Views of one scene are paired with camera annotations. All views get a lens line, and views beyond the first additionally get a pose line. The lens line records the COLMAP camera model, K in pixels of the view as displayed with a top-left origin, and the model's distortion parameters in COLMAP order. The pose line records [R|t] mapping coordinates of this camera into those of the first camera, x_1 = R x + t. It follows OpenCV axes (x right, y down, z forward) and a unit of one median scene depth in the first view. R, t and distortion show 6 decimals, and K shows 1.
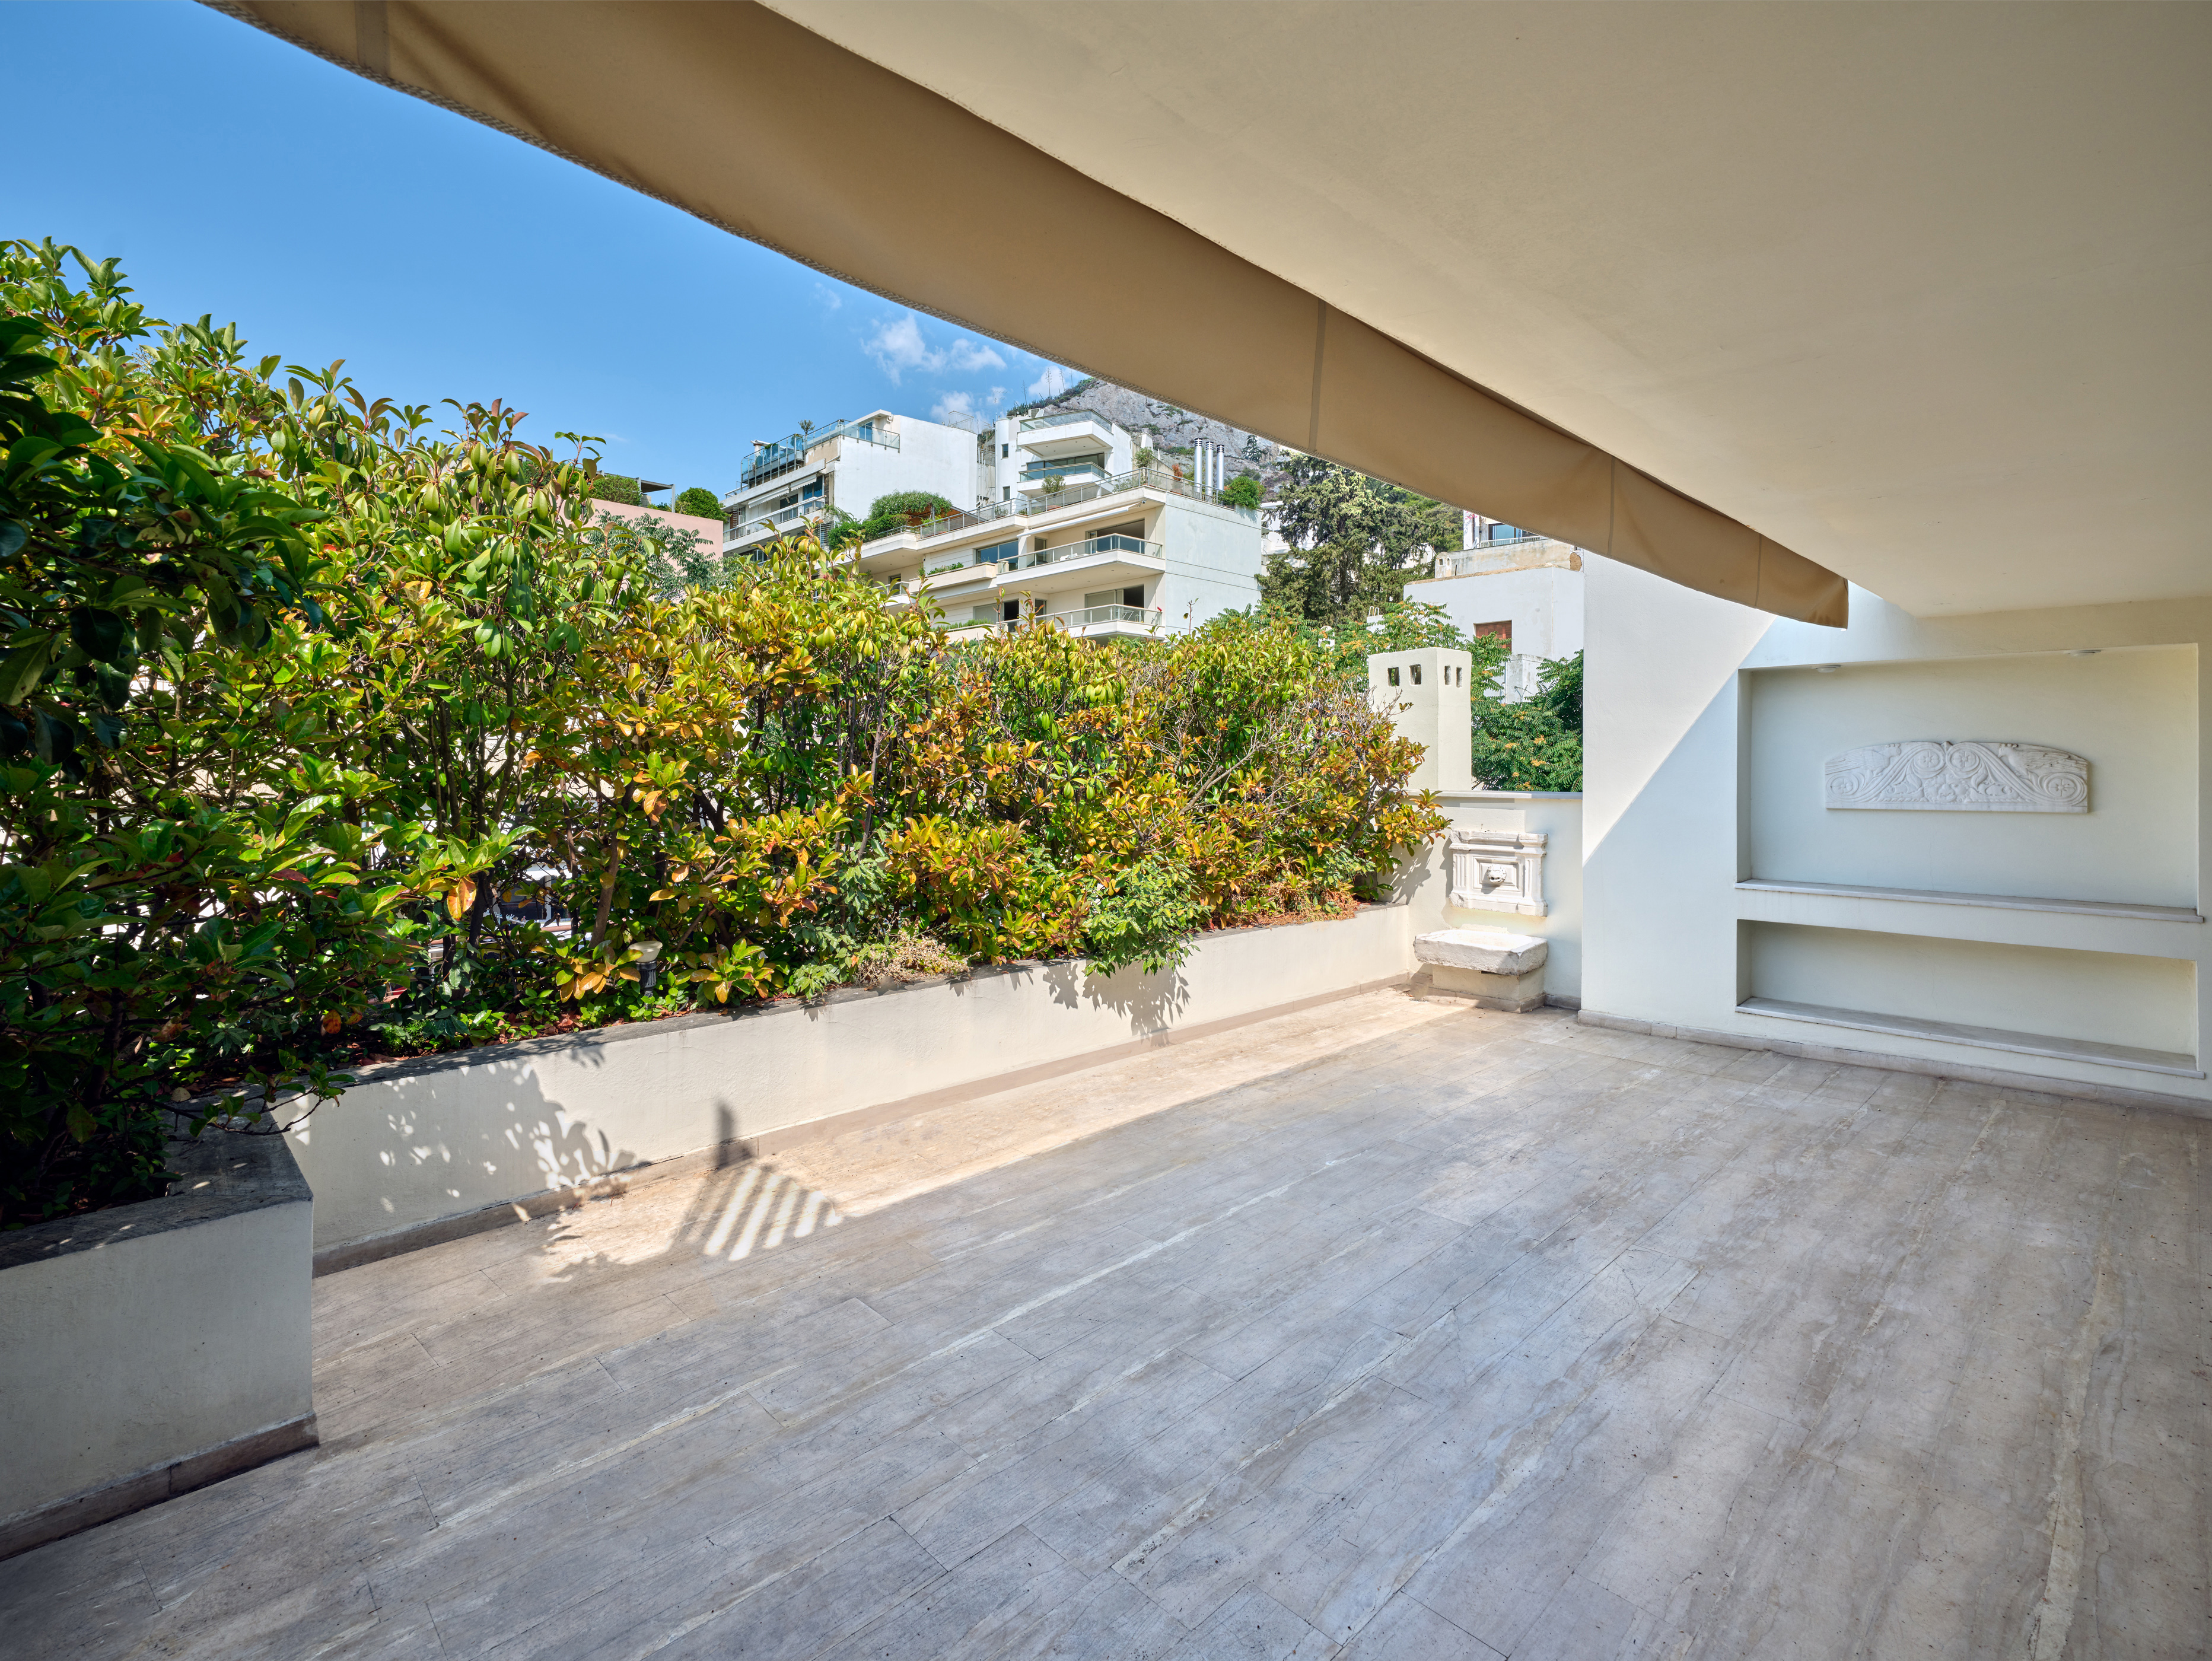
lens RADIAL K [[1033.3, 0, 1109.0], [0, 1033.3, 811.8], [0, 0, 1]] dist [-0.002838, -0.000185]
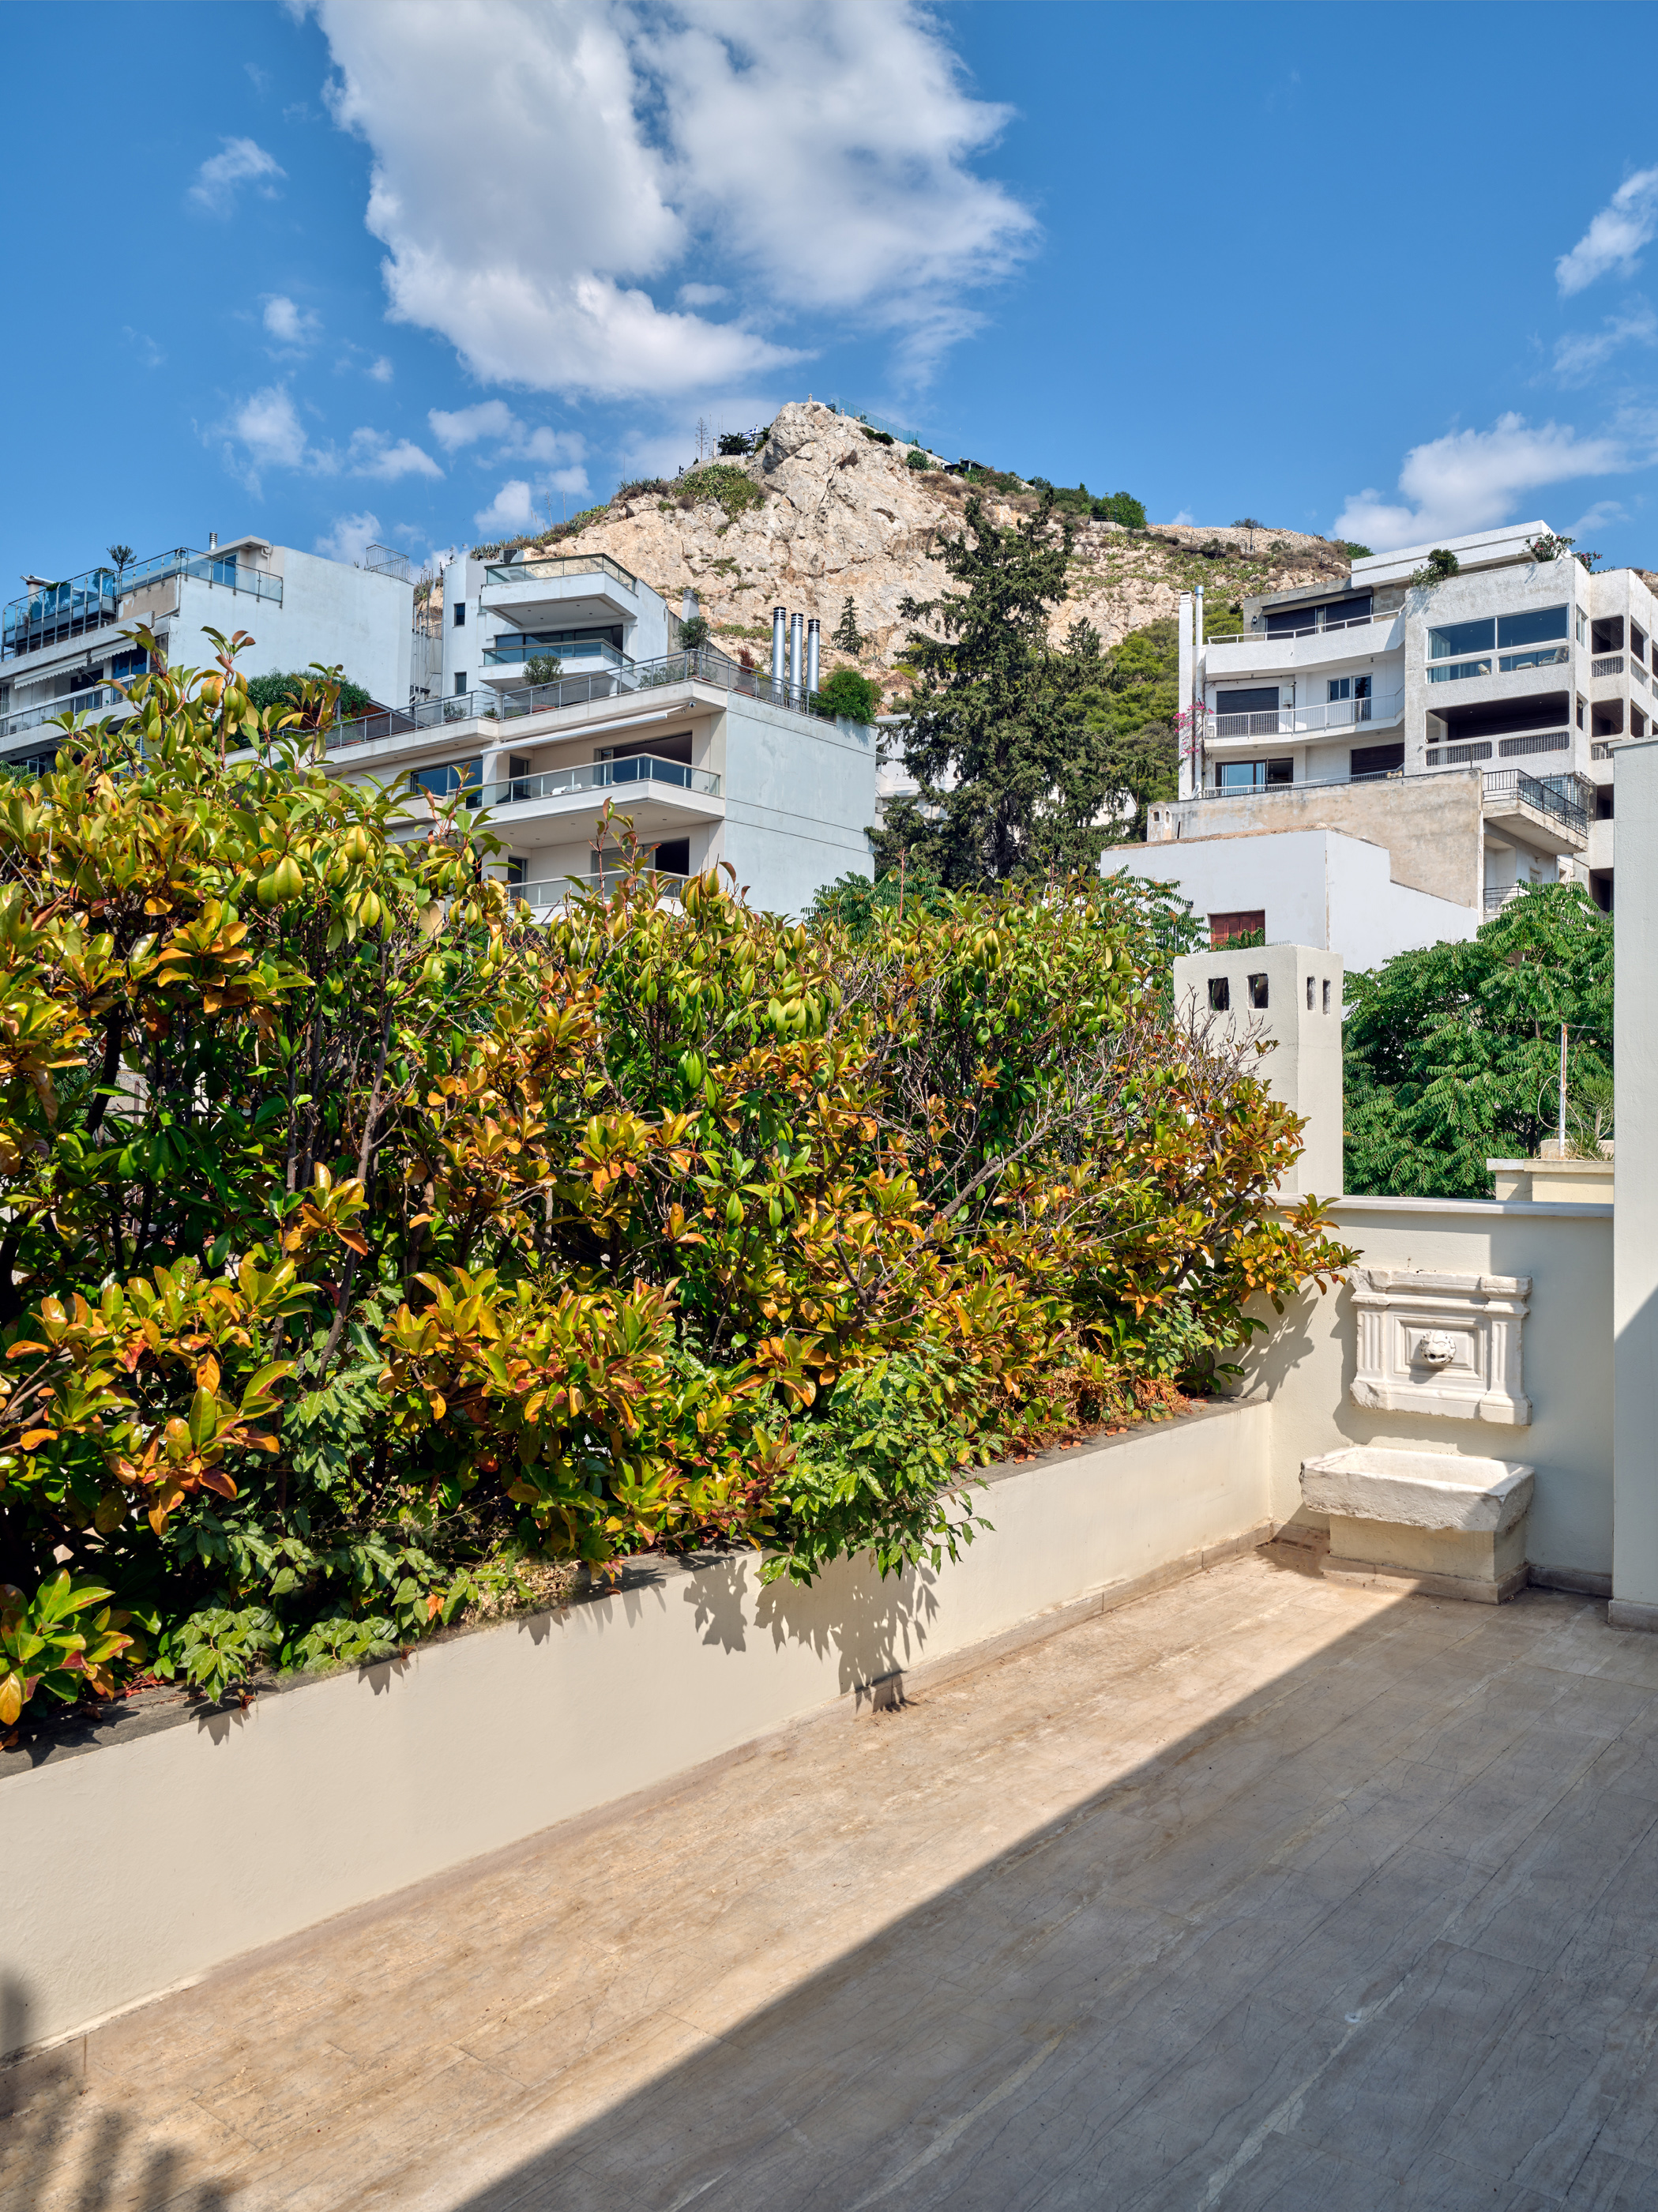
lens RADIAL K [[1671.1, 0, 825.4], [0, 1671.1, 1120.1], [0, 0, 1]] dist [0.007225, -0.010398]
pose [[0.992384, 0.008747, 0.122876, -0.077627], [-0.002445, 0.998678, -0.051345, -0.018379], [-0.123162, 0.050654, 0.991093, 0.159465]]
